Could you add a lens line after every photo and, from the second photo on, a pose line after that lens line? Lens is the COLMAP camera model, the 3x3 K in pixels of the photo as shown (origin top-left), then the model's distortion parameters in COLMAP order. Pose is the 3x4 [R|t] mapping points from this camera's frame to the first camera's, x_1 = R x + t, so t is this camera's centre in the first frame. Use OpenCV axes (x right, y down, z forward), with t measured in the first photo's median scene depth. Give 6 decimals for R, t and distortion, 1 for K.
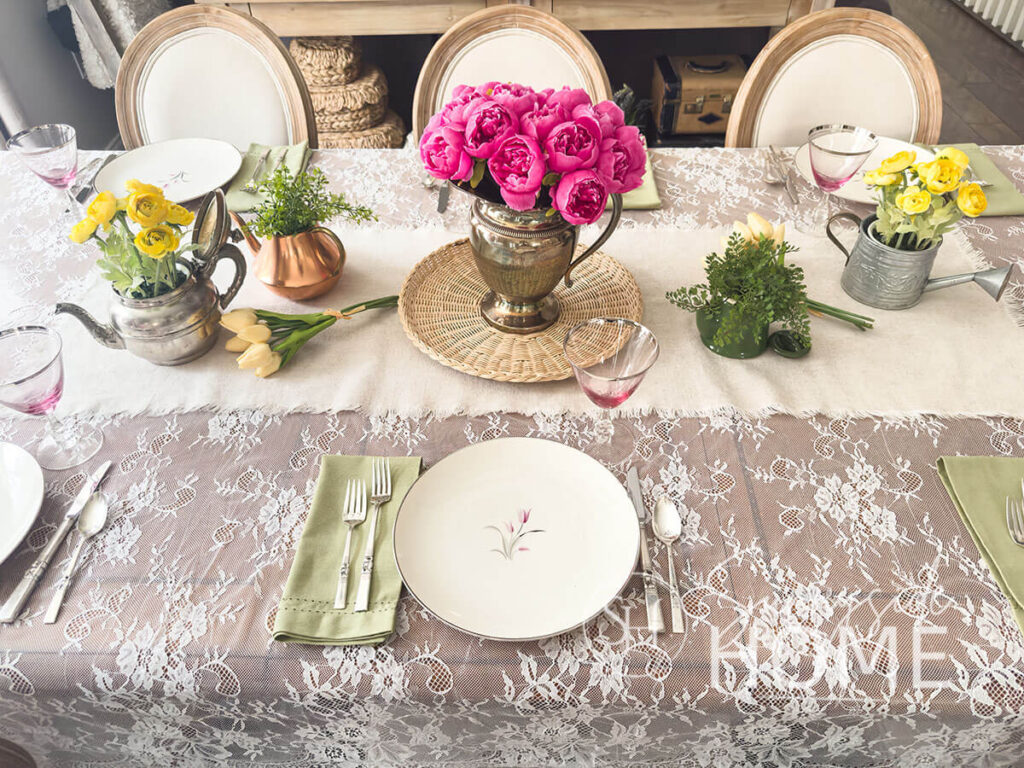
lens RADIAL K [[1460.2, 0, 512.0], [0, 1460.2, 384.0], [0, 0, 1]] dist [-0.017273, 0.039752]
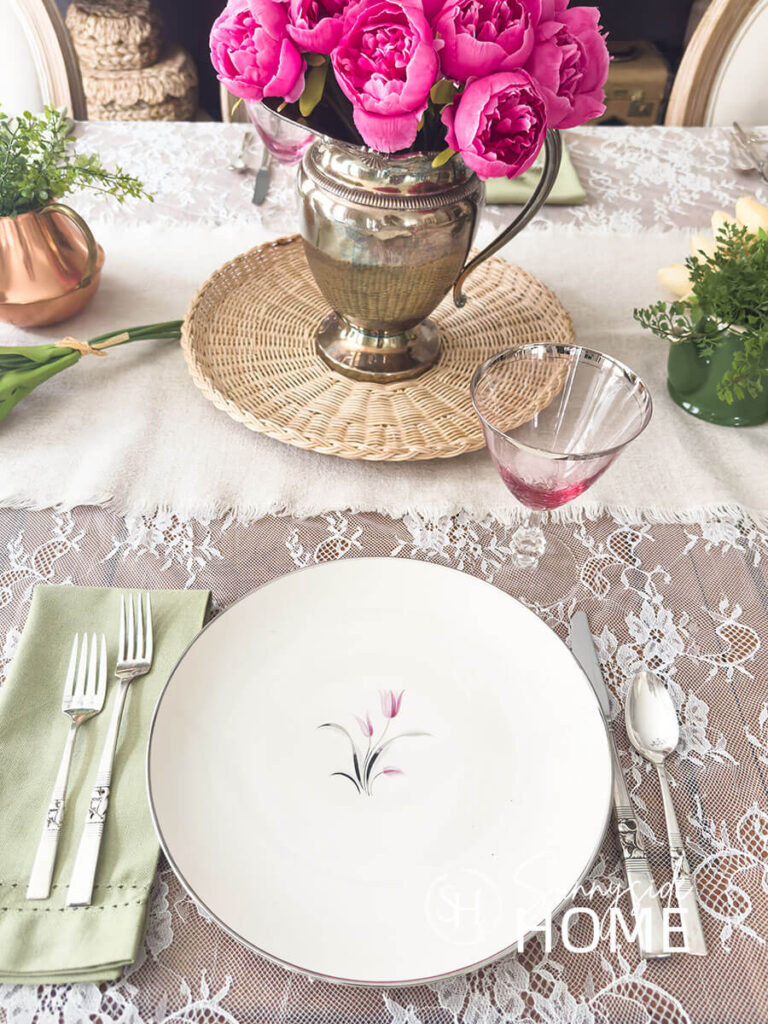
lens RADIAL K [[1460.2, 0, 381.1], [0, 1460.2, 594.0], [0, 0, 1]] dist [-0.017273, 0.039752]
pose [[0.999648, 0.009324, 0.024848, -0.008898], [-0.011514, 0.995923, 0.089473, -0.000396], [-0.023913, -0.089727, 0.995679, 0.411148]]
